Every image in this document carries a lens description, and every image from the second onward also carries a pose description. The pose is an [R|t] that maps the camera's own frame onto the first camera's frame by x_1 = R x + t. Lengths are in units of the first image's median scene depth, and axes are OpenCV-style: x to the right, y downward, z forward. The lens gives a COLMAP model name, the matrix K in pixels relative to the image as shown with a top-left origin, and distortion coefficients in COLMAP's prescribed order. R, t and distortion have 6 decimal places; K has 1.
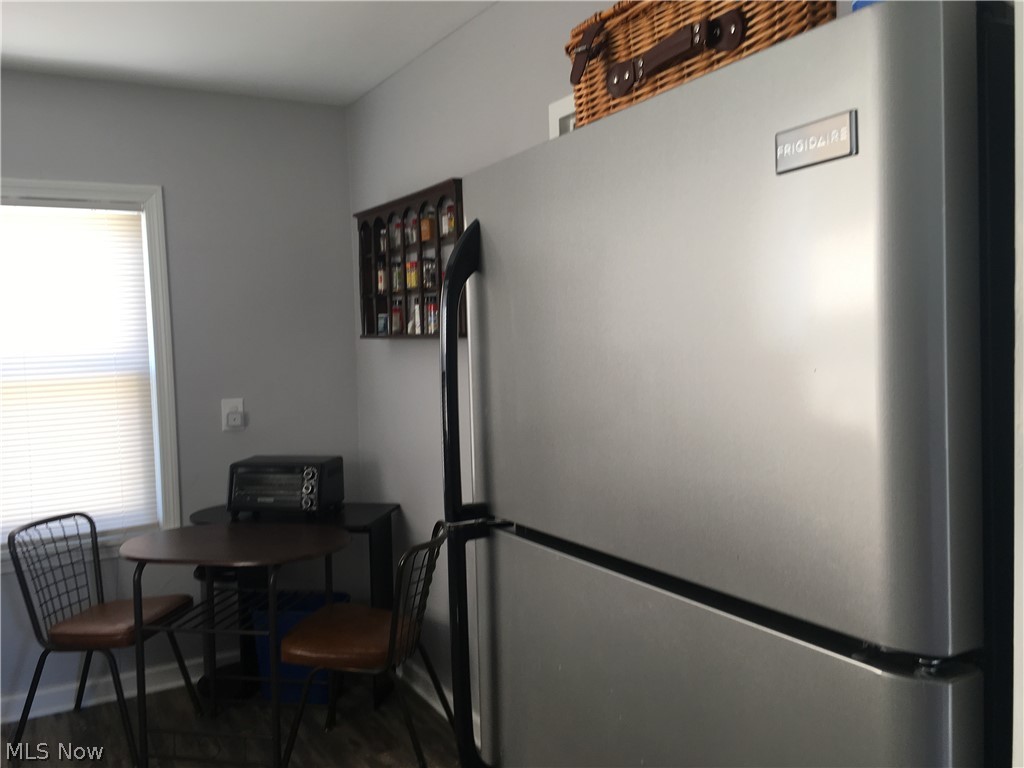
lens RADIAL K [[872.7, 0, 515.2], [0, 872.7, 381.7], [0, 0, 1]] dist [0.067746, -0.056087]
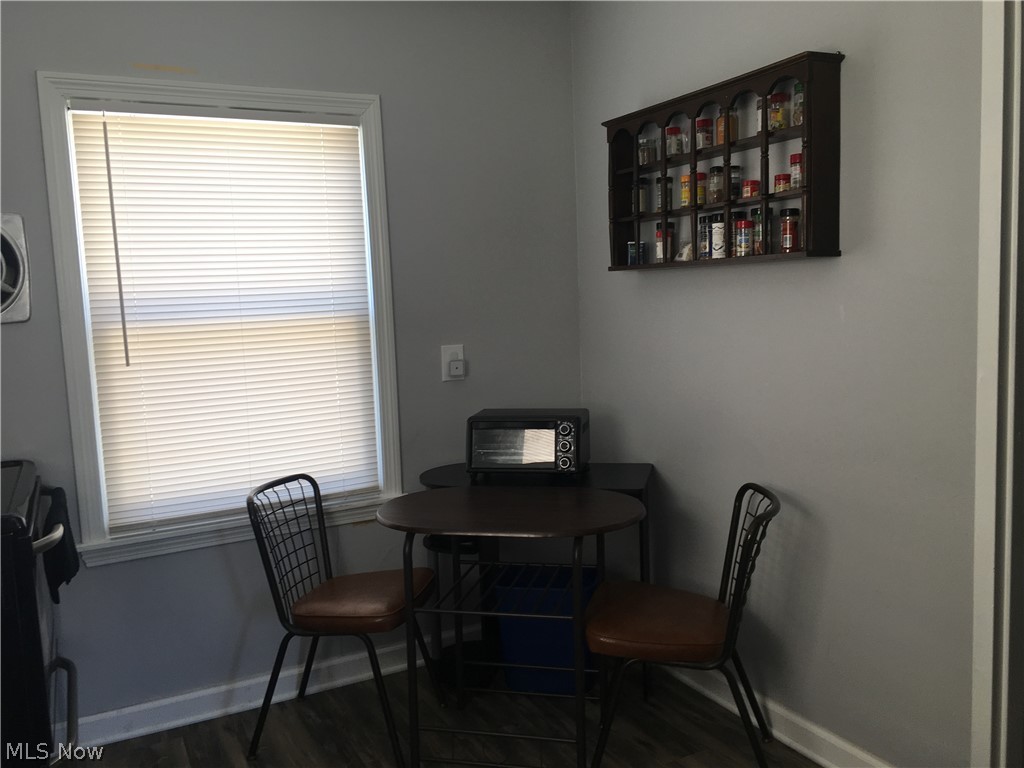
lens RADIAL K [[872.7, 0, 507.1], [0, 872.7, 379.6], [0, 0, 1]] dist [0.067746, -0.056087]
pose [[0.998982, -0.008322, -0.044331, -0.250409], [0.009961, 0.999271, 0.036859, 0.024857], [0.043992, -0.037263, 0.998337, 0.148415]]
